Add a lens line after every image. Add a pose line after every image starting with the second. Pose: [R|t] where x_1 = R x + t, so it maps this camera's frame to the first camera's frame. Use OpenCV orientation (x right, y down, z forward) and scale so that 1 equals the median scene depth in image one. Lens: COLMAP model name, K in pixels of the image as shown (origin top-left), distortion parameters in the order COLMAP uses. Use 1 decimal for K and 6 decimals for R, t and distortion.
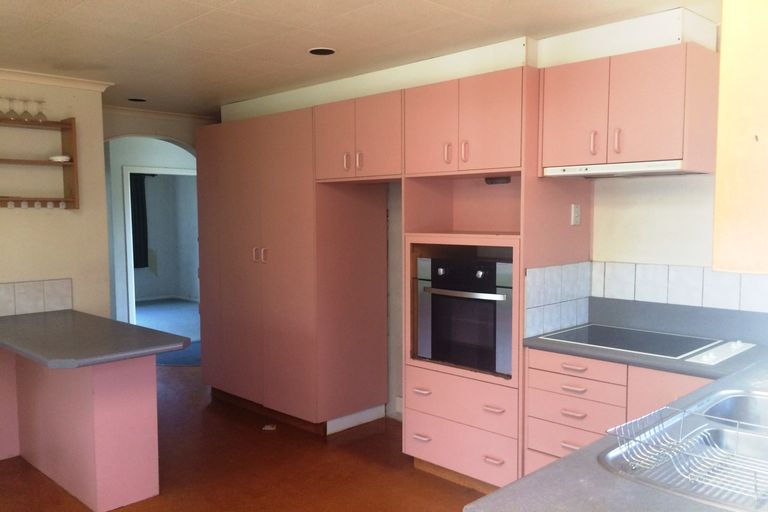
lens RADIAL K [[660.9, 0, 381.9], [0, 660.9, 256.4], [0, 0, 1]] dist [0.072275, -0.083820]
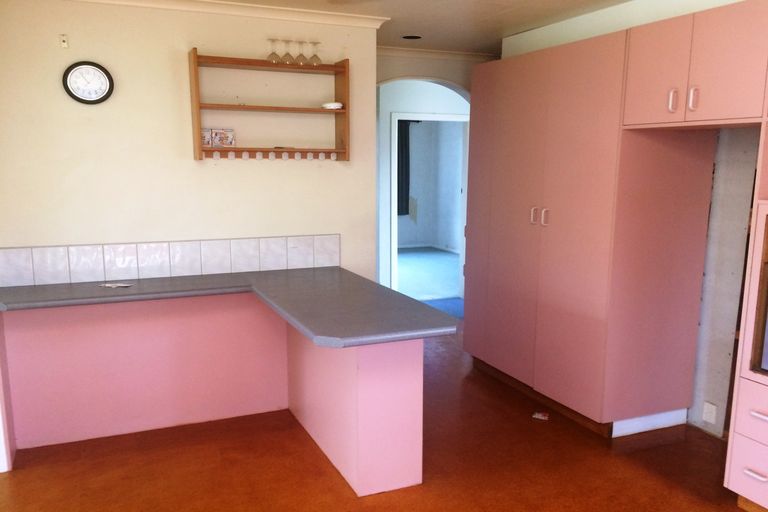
lens RADIAL K [[660.9, 0, 380.4], [0, 660.9, 254.7], [0, 0, 1]] dist [0.072275, -0.083820]
pose [[0.929965, 0.064287, -0.361984, -0.068239], [-0.035226, 0.995644, 0.086326, -0.020995], [0.365957, -0.067529, 0.928179, 0.146247]]
